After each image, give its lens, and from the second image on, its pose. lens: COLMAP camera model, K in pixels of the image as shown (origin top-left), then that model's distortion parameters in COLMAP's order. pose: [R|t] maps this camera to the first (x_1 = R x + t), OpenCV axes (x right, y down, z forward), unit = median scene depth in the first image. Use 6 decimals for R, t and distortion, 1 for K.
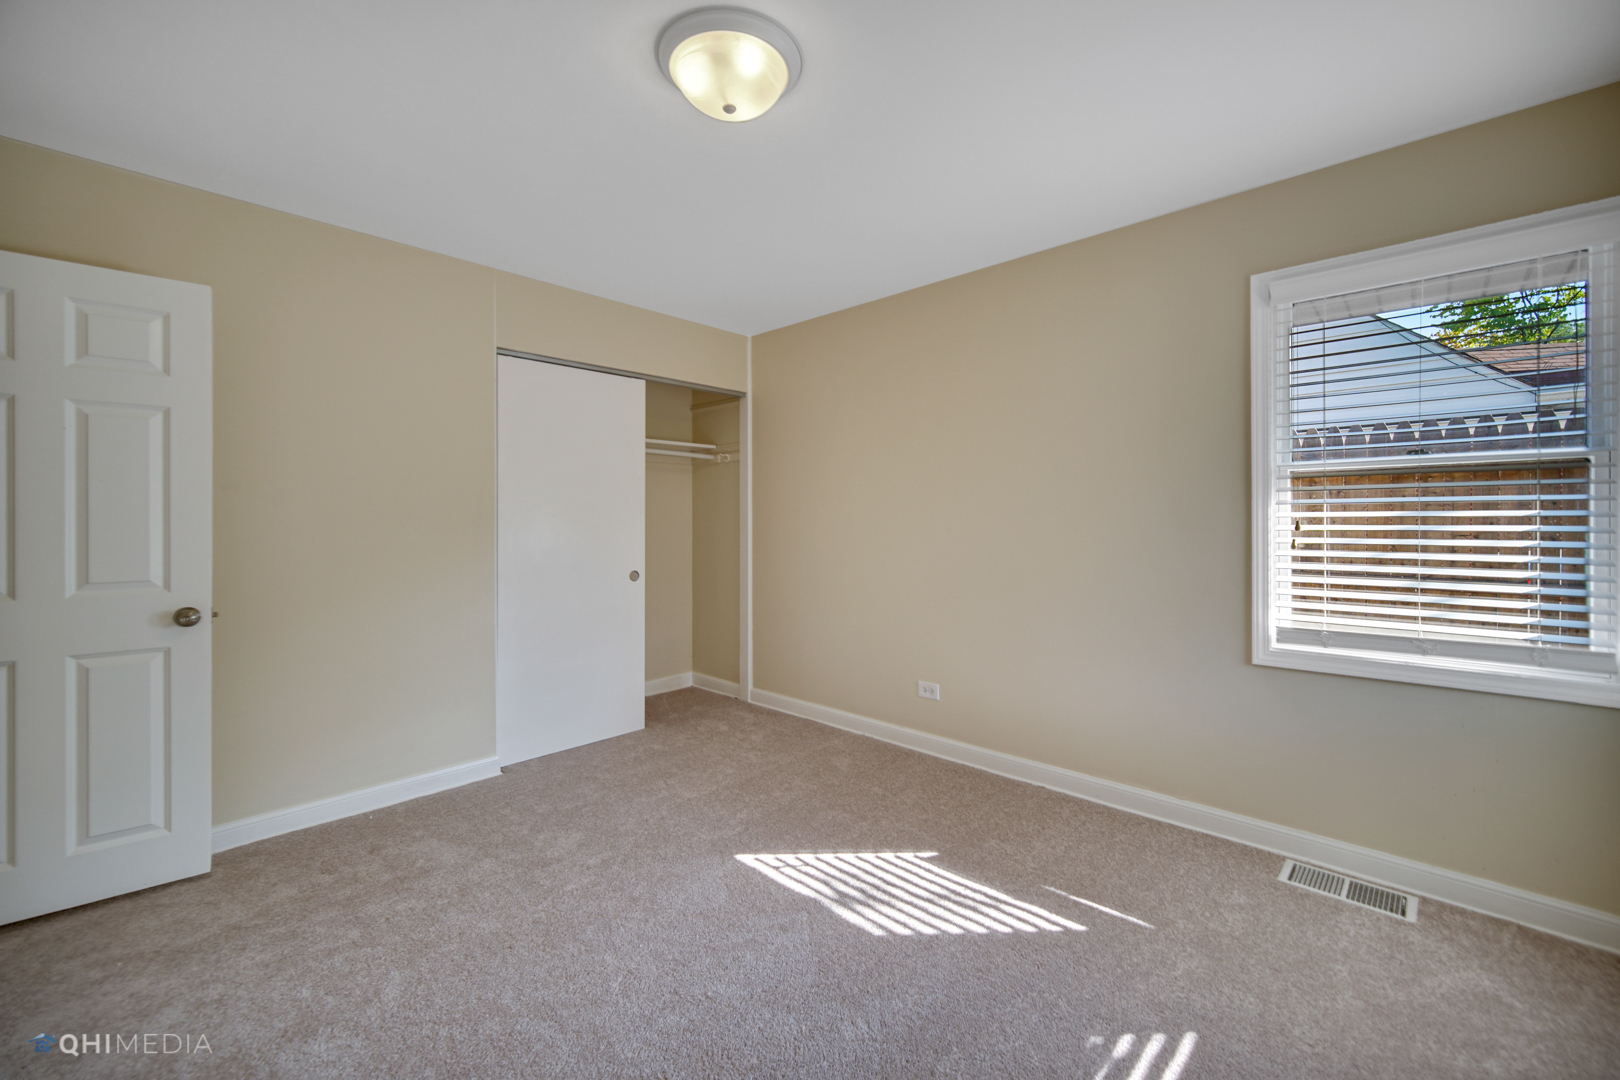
lens RADIAL K [[760.7, 0, 812.1], [0, 760.7, 513.1], [0, 0, 1]] dist [0.018052, 0.000037]
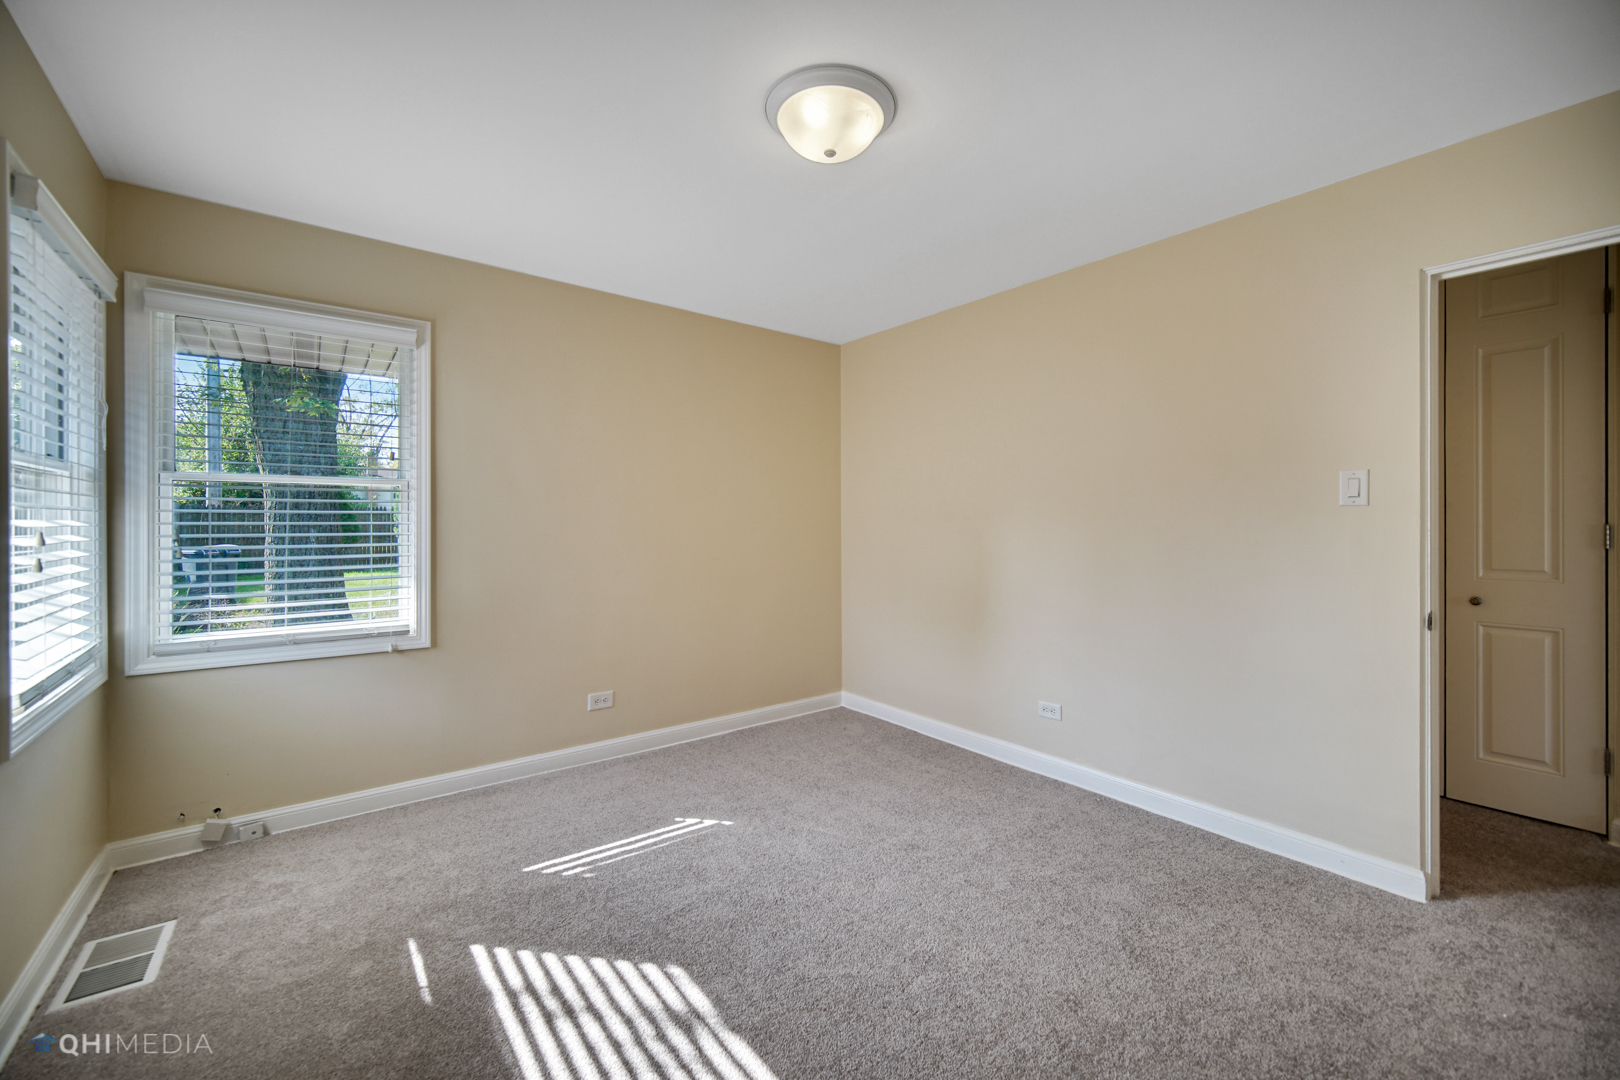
lens RADIAL K [[652.0, 0, 817.4], [0, 652.0, 536.0], [0, 0, 1]] dist [-0.000180, -0.000144]
pose [[-0.997825, 0.001418, 0.065900, -0.137260], [0.001627, 0.999994, 0.003118, 0.013100], [-0.065895, 0.003218, -0.997821, 1.761705]]
